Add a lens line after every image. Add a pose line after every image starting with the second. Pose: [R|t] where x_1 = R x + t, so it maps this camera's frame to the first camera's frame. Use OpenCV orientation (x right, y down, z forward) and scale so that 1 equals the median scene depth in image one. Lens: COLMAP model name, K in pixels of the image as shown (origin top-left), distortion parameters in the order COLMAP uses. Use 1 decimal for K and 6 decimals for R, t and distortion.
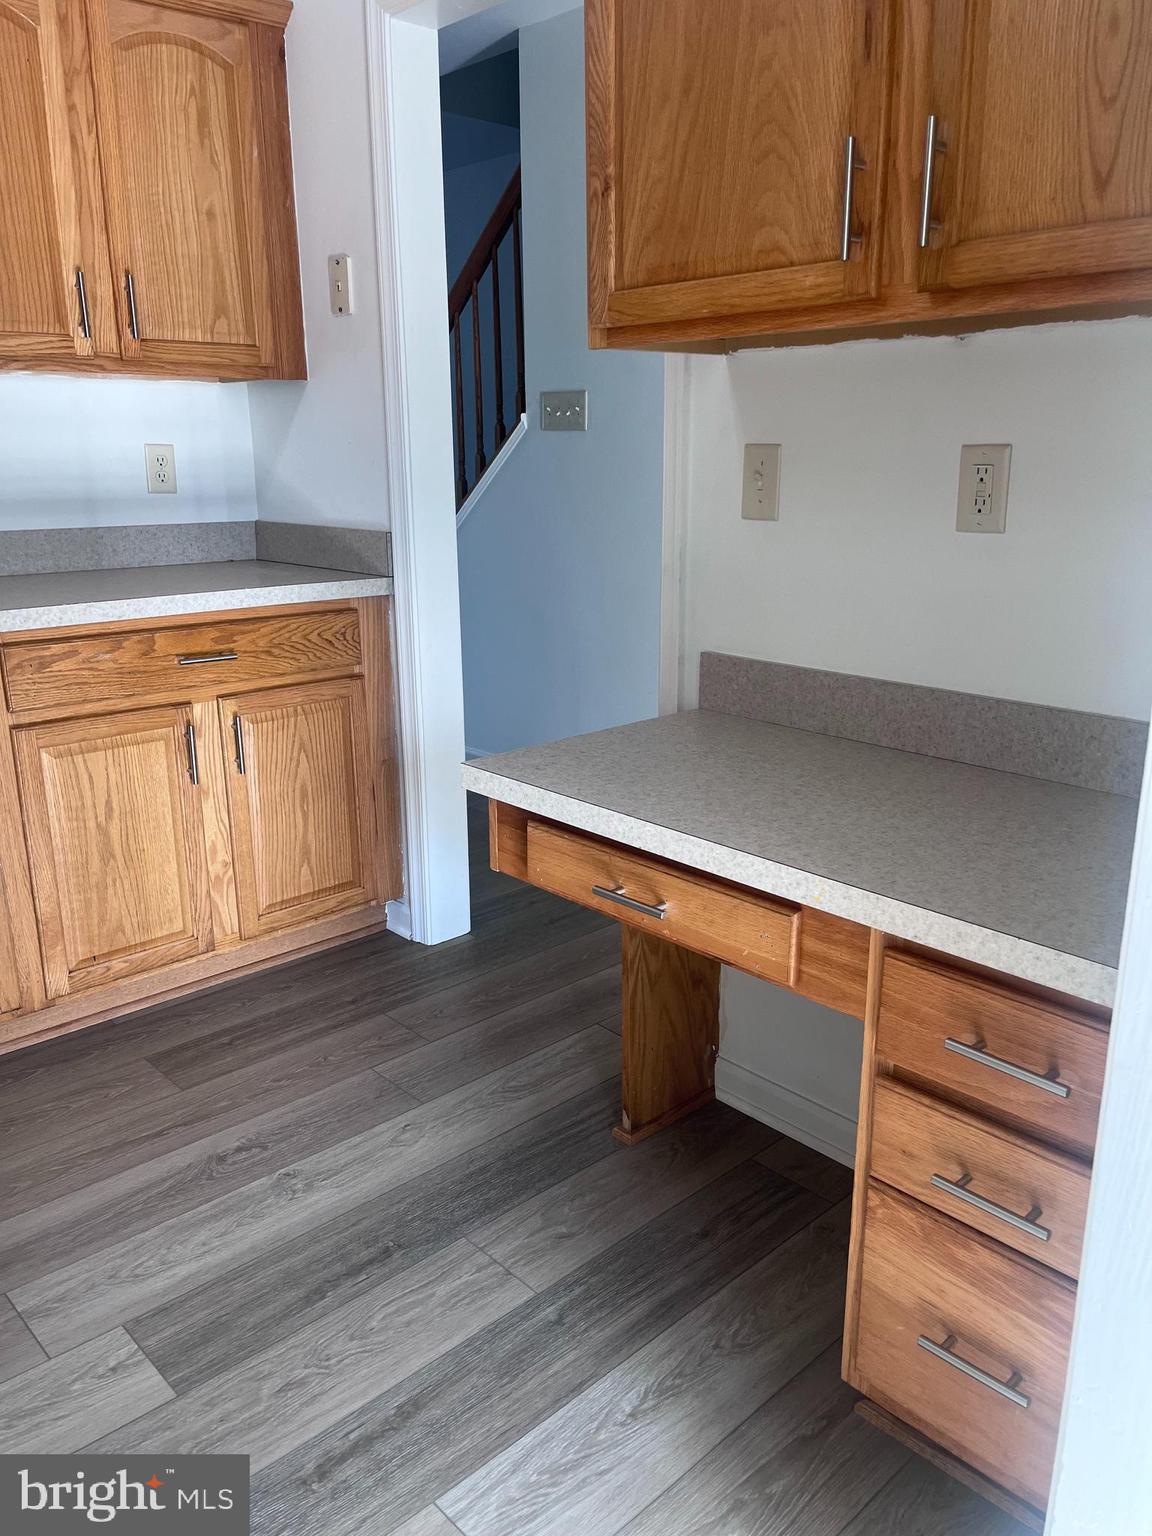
lens RADIAL K [[1156.7, 0, 588.2], [0, 1156.7, 777.0], [0, 0, 1]] dist [0.049514, -0.082198]
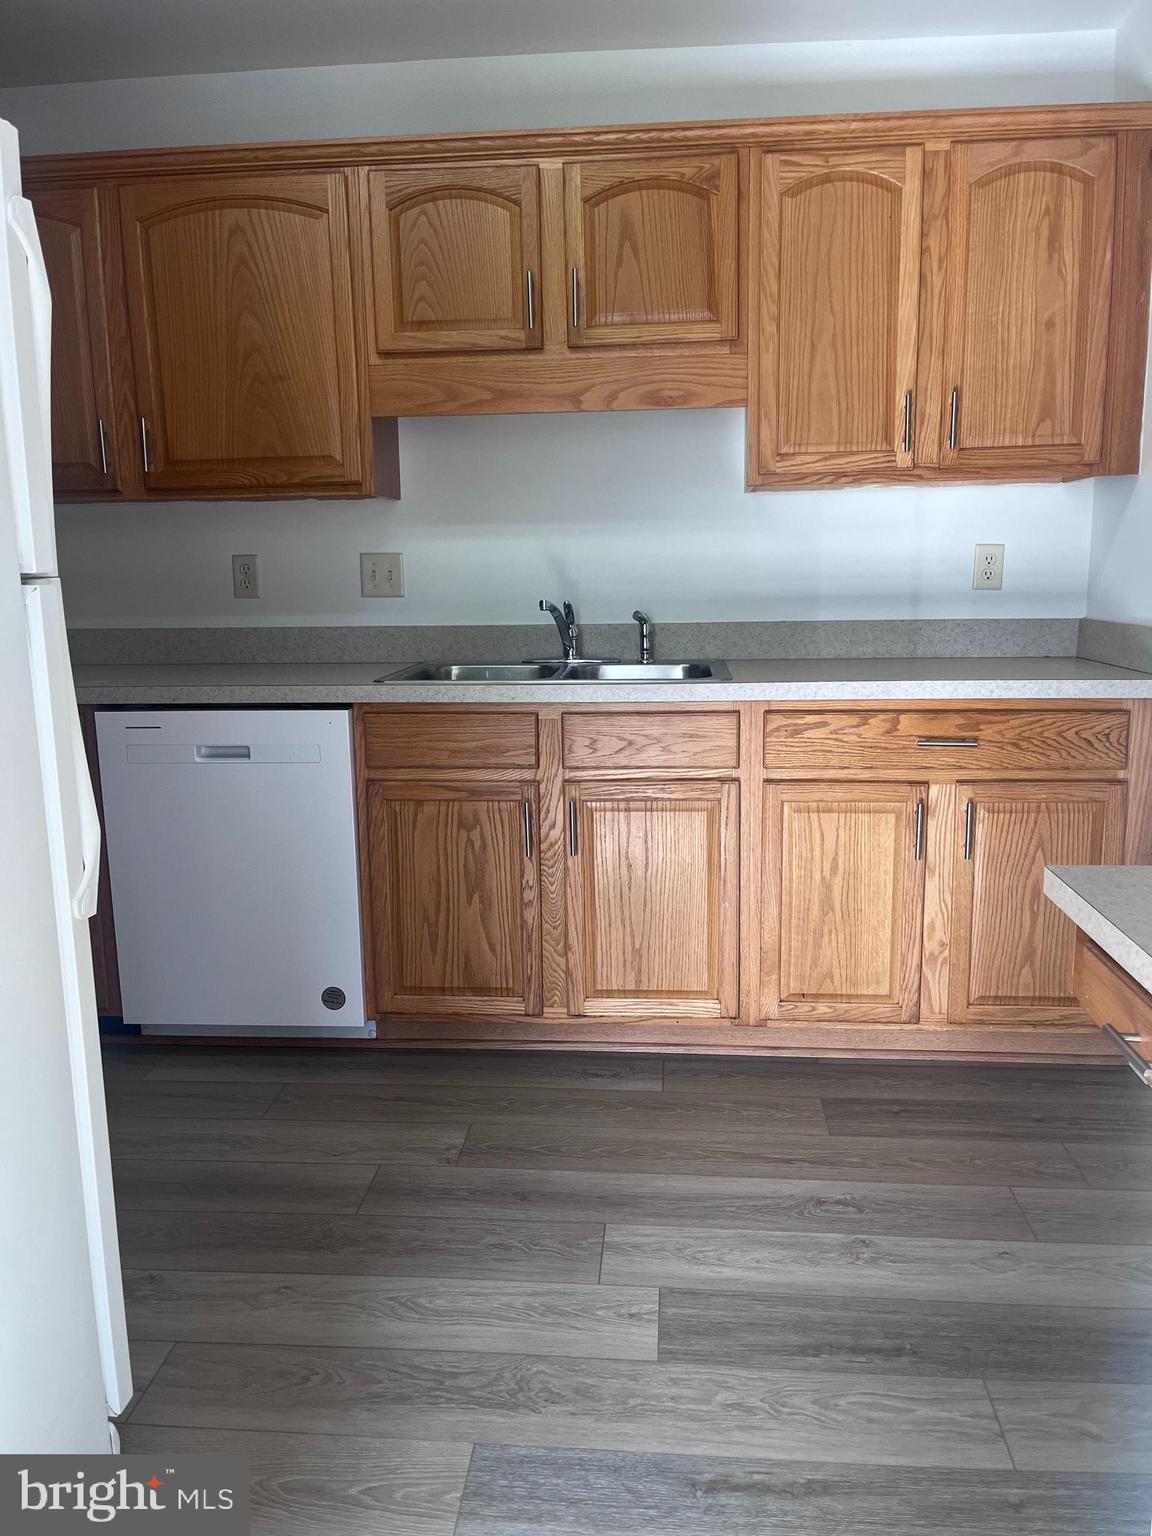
lens RADIAL K [[1158.4, 0, 581.6], [0, 1158.4, 776.8], [0, 0, 1]] dist [0.049386, -0.069381]
pose [[0.662140, 0.125432, -0.738808, 0.231481], [-0.190217, 0.981735, -0.003802, -0.005730], [0.724836, 0.143051, 0.673905, 0.061828]]
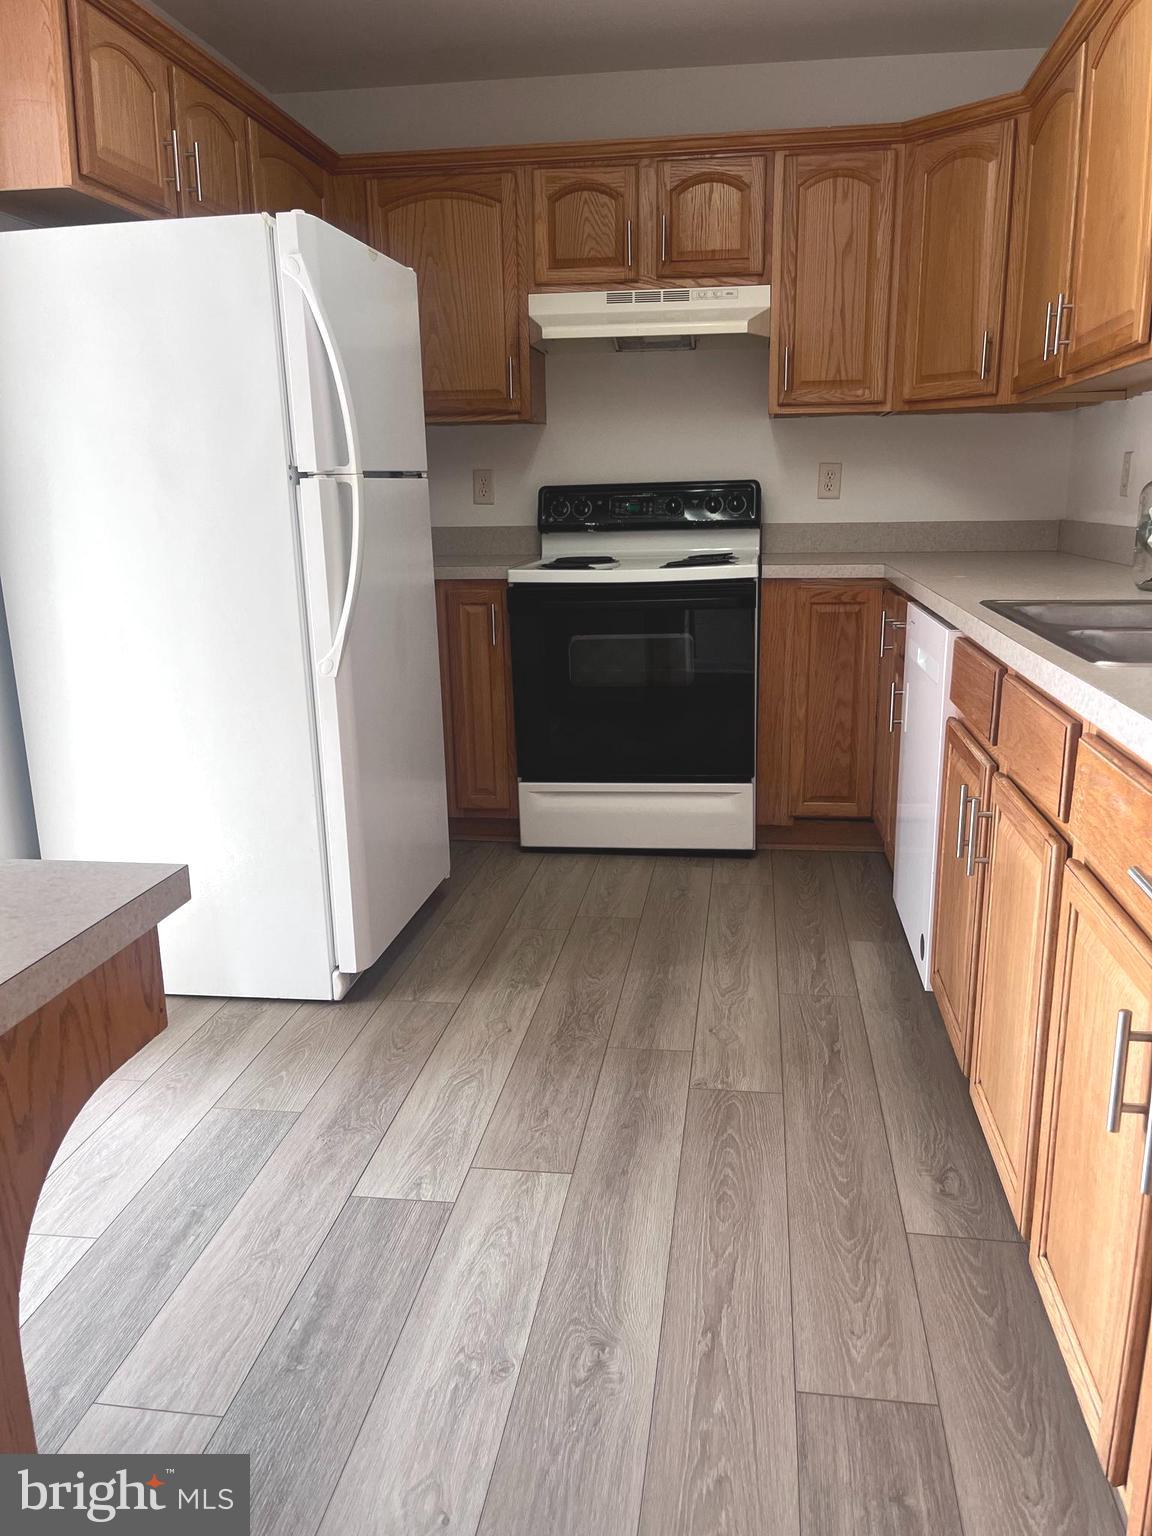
lens RADIAL K [[1158.4, 0, 581.6], [0, 1158.4, 776.8], [0, 0, 1]] dist [0.049386, -0.069381]
pose [[-0.786735, 0.160329, -0.596107, 0.081317], [-0.151846, 0.885744, 0.438635, -0.289602], [0.598324, 0.435605, -0.672500, 1.132963]]
